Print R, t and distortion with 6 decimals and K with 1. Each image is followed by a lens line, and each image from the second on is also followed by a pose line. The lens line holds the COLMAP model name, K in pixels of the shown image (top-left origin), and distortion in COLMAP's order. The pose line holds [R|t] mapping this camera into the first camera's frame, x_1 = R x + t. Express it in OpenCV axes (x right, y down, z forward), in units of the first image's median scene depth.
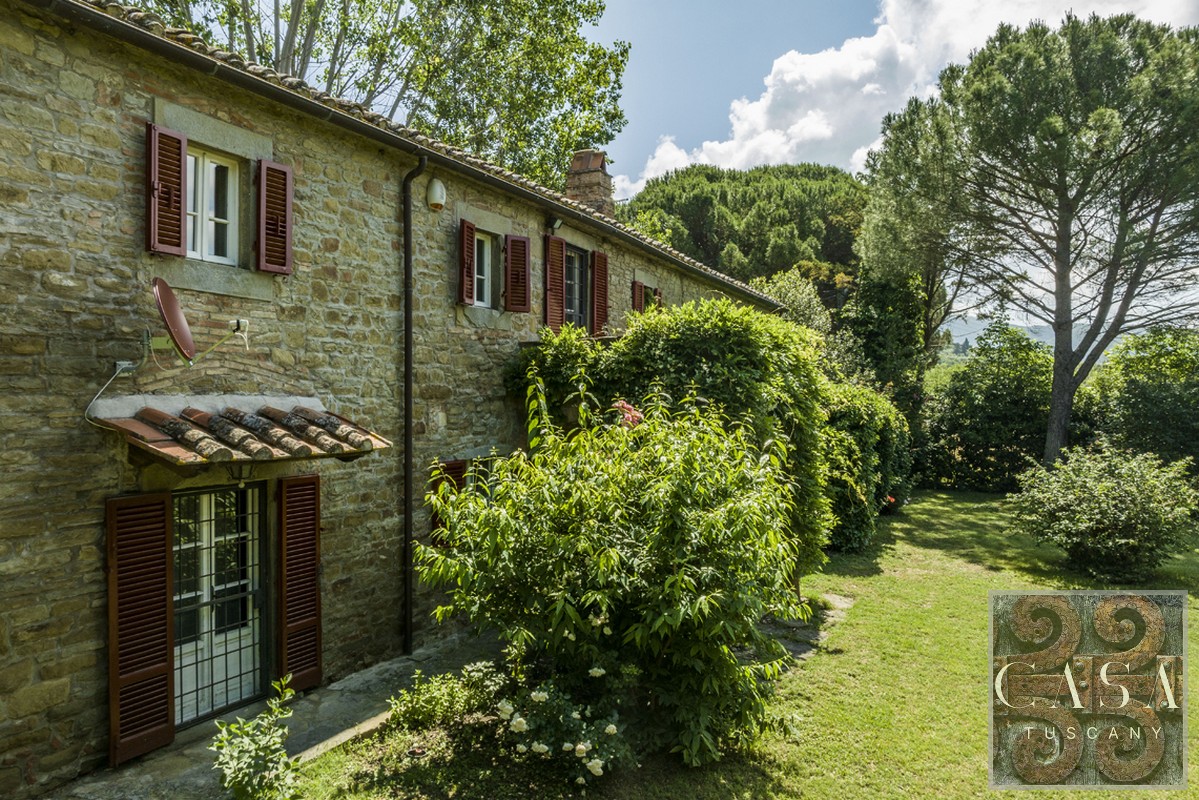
lens RADIAL K [[845.8, 0, 599.5], [0, 845.8, 400.0], [0, 0, 1]] dist [-0.042081, 0.020517]
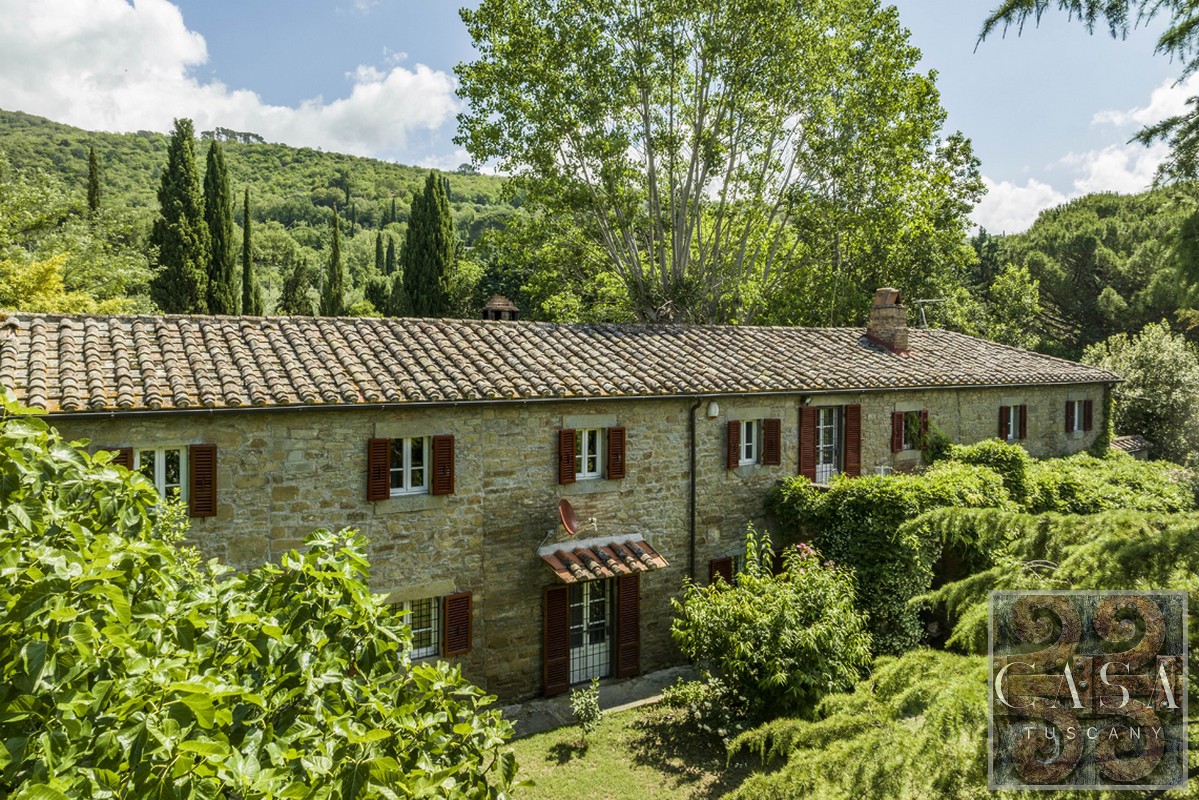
lens RADIAL K [[843.1, 0, 600.2], [0, 843.1, 354.6], [0, 0, 1]] dist [-0.036555, -0.004039]
pose [[0.859350, 0.004838, -0.511365, 0.612695], [-0.006921, 0.999974, -0.002169, -0.424405], [0.511341, 0.005403, 0.859361, -0.785385]]
